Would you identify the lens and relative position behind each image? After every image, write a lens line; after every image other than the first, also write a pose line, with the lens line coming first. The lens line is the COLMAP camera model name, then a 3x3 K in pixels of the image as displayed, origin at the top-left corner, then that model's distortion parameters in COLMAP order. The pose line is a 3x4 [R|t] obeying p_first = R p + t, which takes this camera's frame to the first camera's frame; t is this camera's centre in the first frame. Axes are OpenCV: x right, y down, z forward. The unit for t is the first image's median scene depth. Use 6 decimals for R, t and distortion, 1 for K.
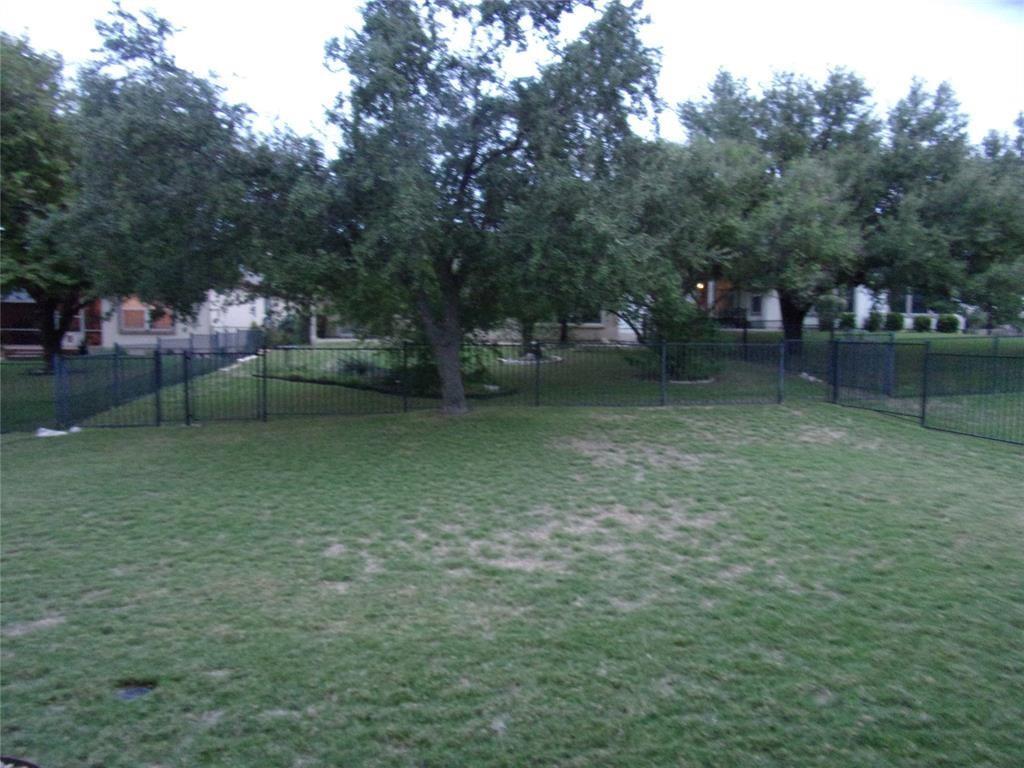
lens RADIAL K [[740.5, 0, 509.6], [0, 740.5, 393.2], [0, 0, 1]] dist [-0.053053, 0.029299]
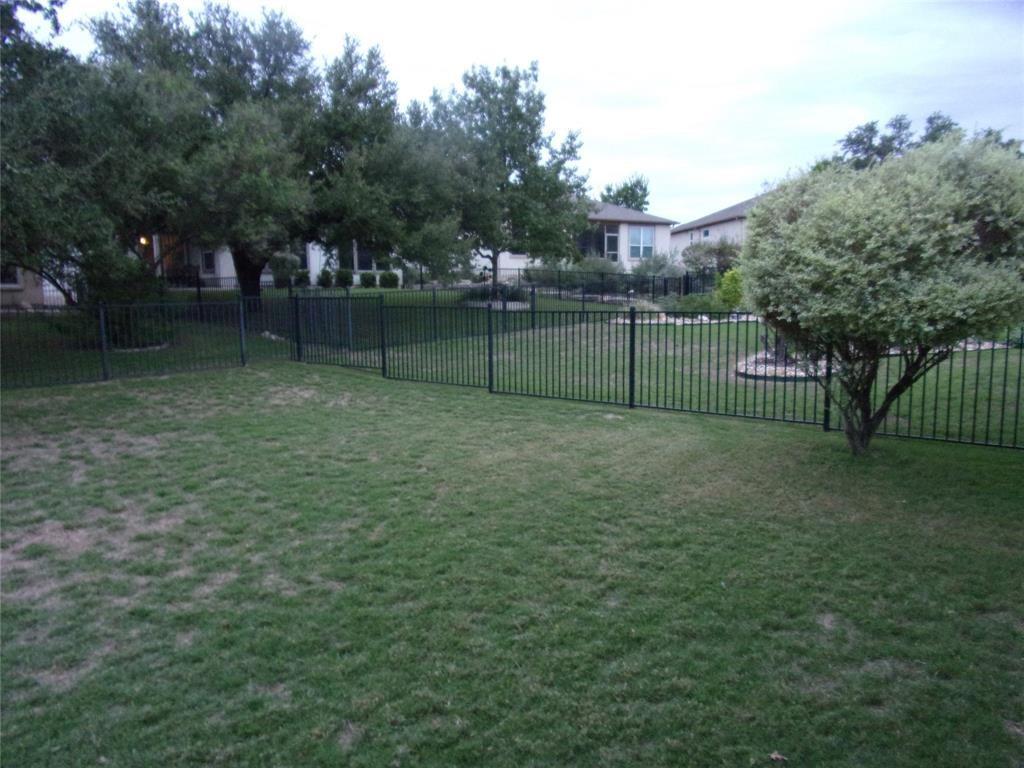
lens RADIAL K [[740.5, 0, 509.6], [0, 740.5, 393.2], [0, 0, 1]] dist [-0.053053, 0.029299]
pose [[0.761572, -0.105834, 0.639380, 0.030277], [0.071120, 0.994265, 0.079866, -0.002859], [-0.644166, -0.015351, 0.764732, 0.090121]]
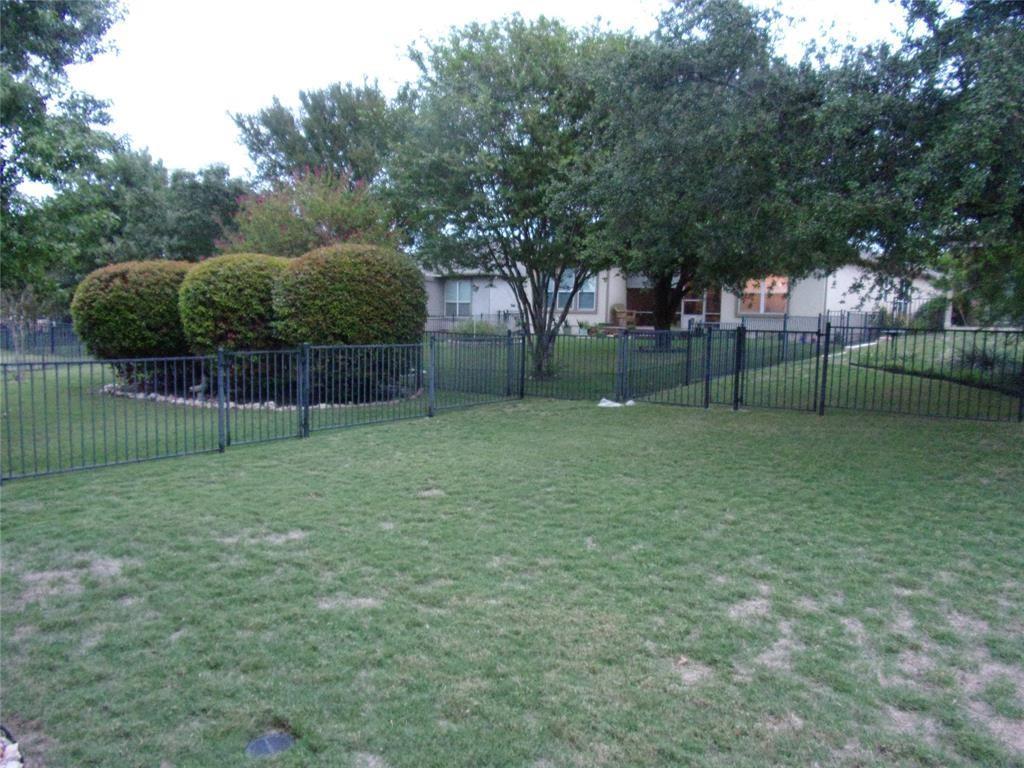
lens RADIAL K [[740.5, 0, 509.6], [0, 740.5, 393.2], [0, 0, 1]] dist [-0.053053, 0.029299]
pose [[0.667458, 0.082312, -0.740084, 0.052117], [-0.073334, 0.996306, 0.044671, 0.003592], [0.741028, 0.024457, 0.671029, 0.218005]]
